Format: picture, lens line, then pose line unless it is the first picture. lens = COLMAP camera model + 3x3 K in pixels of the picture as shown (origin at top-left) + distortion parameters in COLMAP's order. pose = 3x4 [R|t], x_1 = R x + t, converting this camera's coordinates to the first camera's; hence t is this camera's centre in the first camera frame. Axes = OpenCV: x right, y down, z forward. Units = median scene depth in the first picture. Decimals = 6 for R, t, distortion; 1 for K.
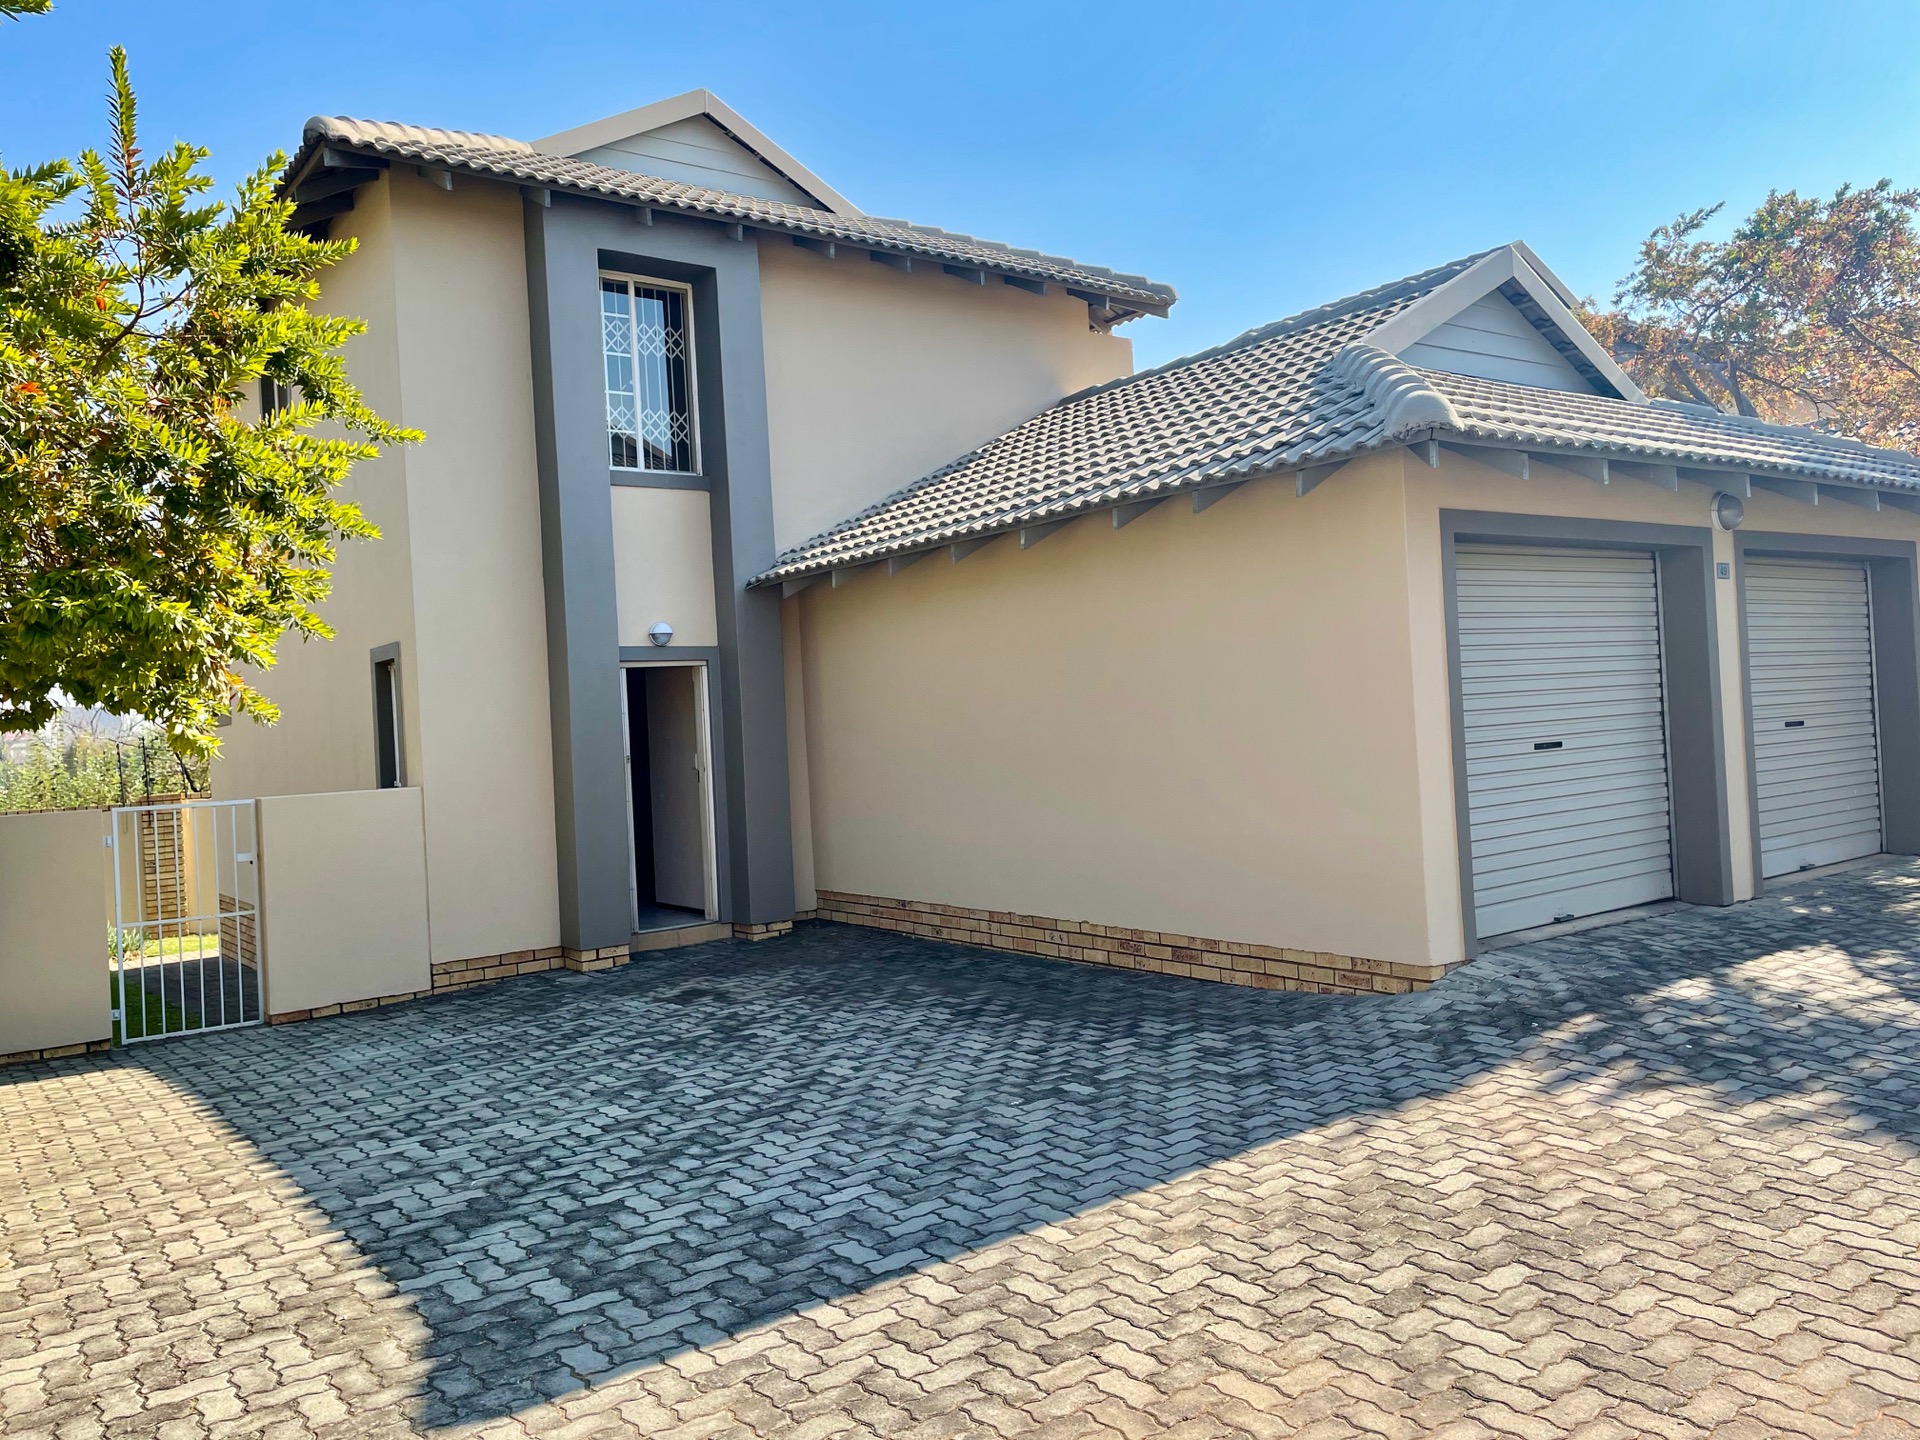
lens RADIAL K [[1437.7, 0, 960.1], [0, 1437.7, 705.9], [0, 0, 1]] dist [0.084657, -0.110179]
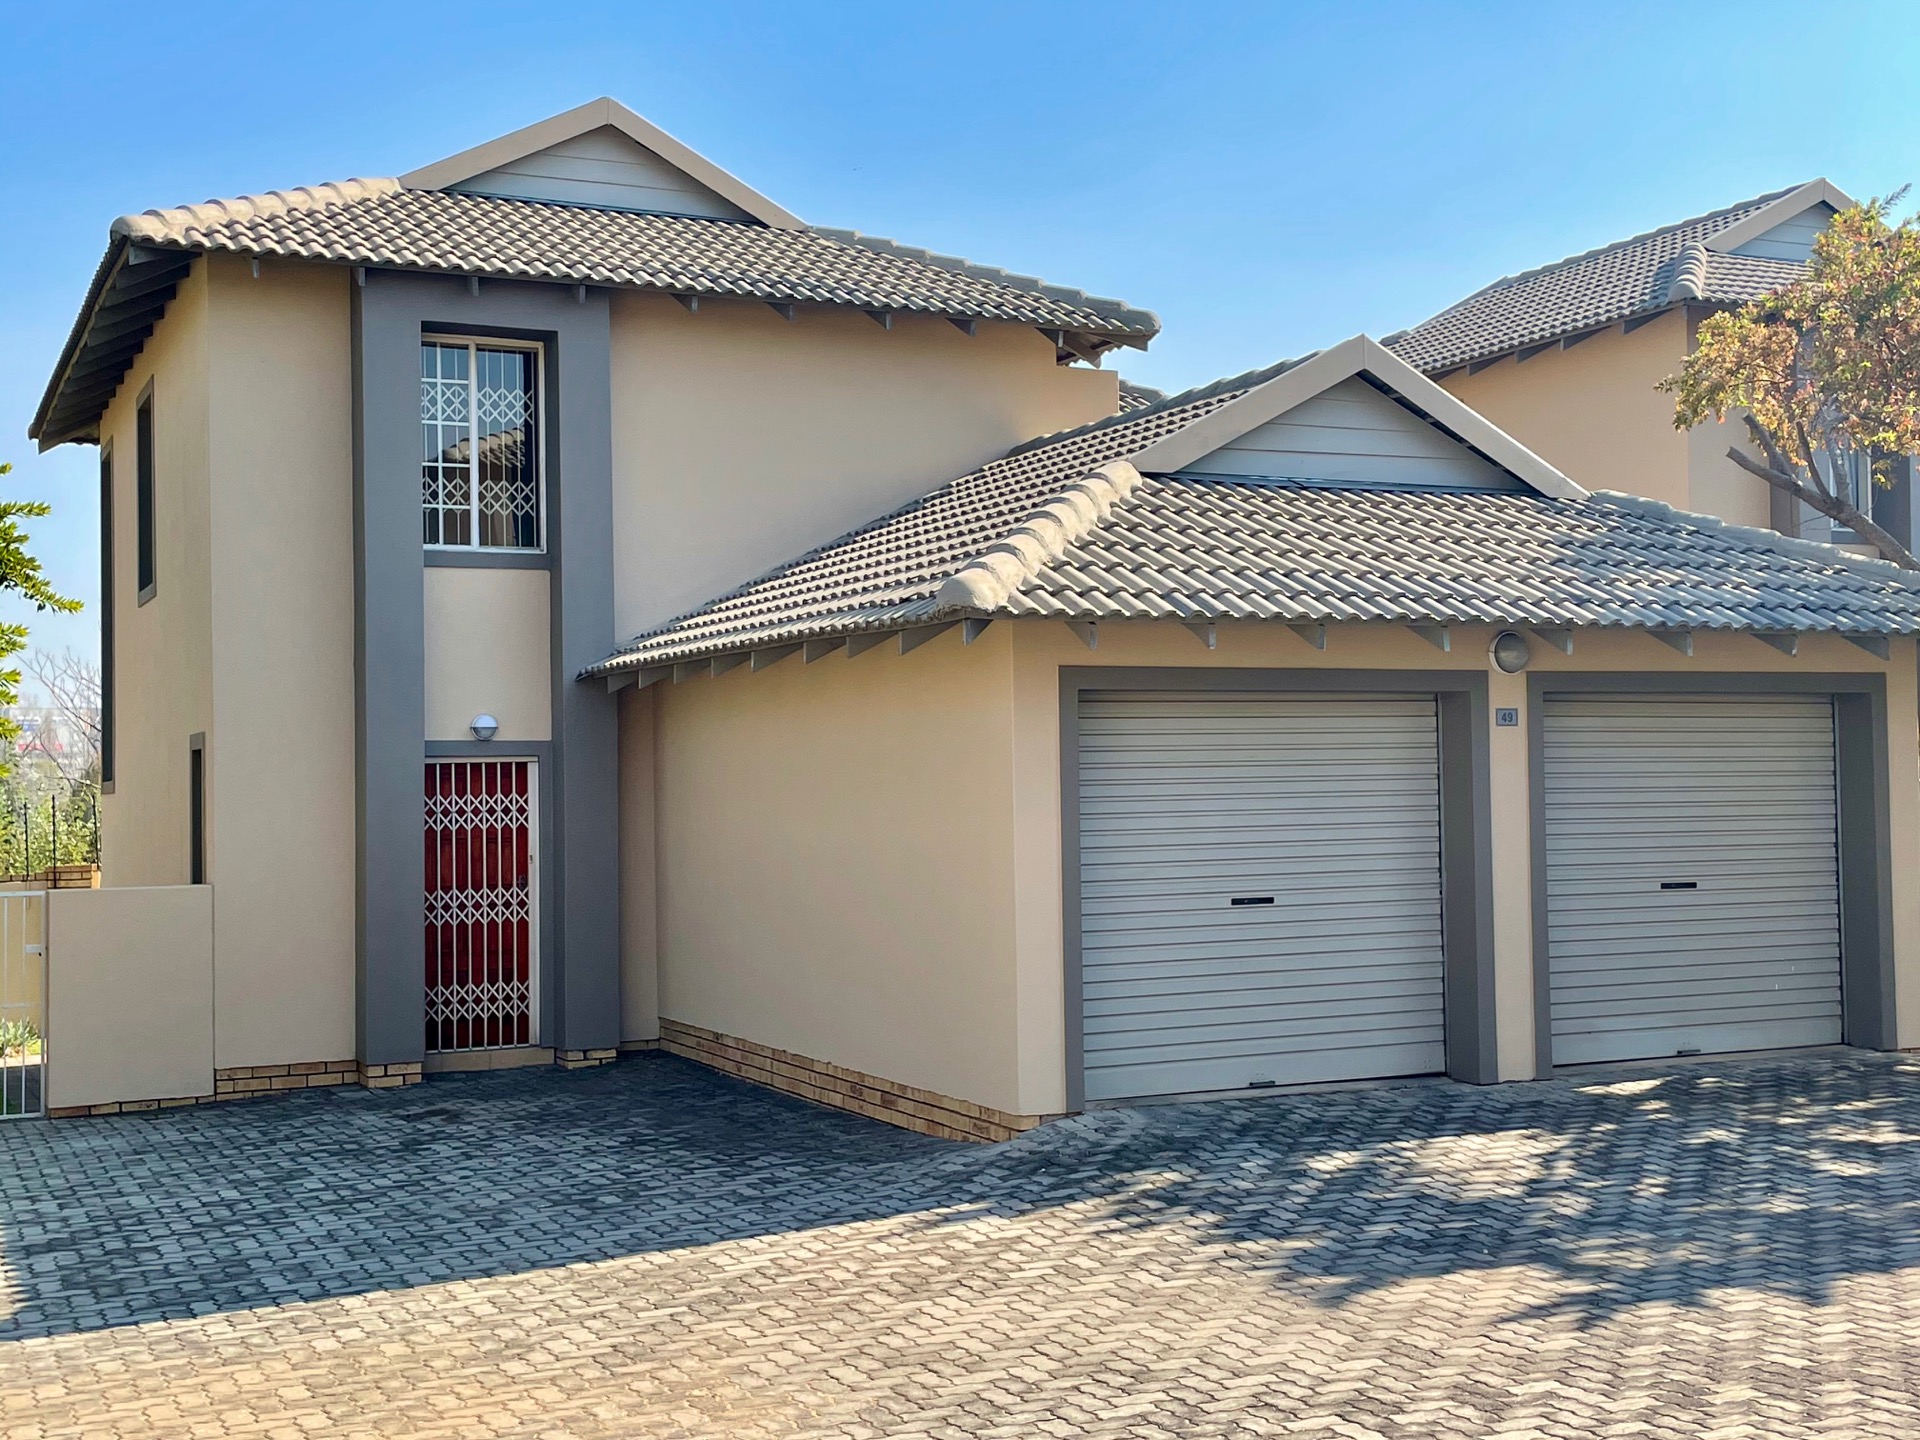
lens RADIAL K [[2299.9, 0, 962.7], [0, 2299.9, 718.7], [0, 0, 1]] dist [0.071813, 0.000000]
pose [[0.981000, 0.033039, -0.191172, 0.376485], [-0.035372, 0.999335, -0.008800, -0.054078], [0.190754, 0.015395, 0.981517, -0.387884]]
